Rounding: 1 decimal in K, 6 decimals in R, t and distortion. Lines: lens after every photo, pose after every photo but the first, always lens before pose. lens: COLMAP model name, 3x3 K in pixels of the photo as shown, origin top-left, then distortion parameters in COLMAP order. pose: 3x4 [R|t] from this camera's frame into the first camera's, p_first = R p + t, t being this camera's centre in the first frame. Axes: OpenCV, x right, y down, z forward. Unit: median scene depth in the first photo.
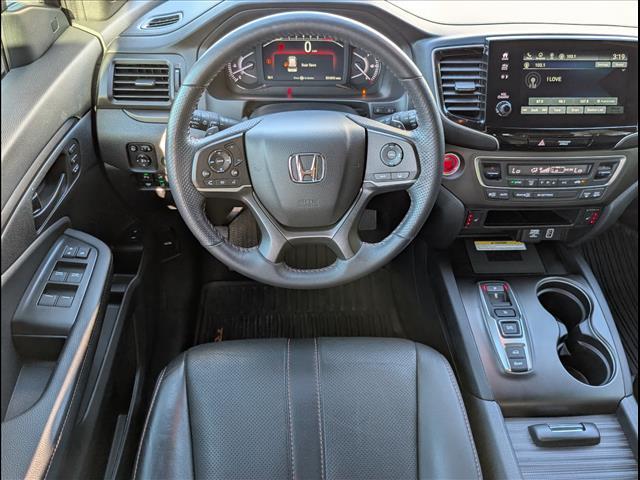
lens RADIAL K [[523.7, 0, 320.0], [0, 523.7, 240.0], [0, 0, 1]] dist [-0.004439, 0.008101]
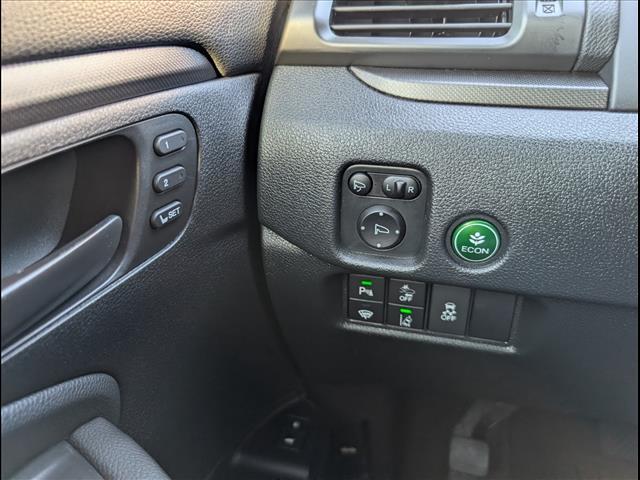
lens RADIAL K [[523.7, 0, 320.0], [0, 523.7, 240.0], [0, 0, 1]] dist [-0.004439, 0.008101]
pose [[0.954108, 0.083350, -0.287628, -0.282624], [-0.168671, 0.943213, -0.286179, -0.050958], [0.247441, 0.321560, 0.913987, 0.711152]]
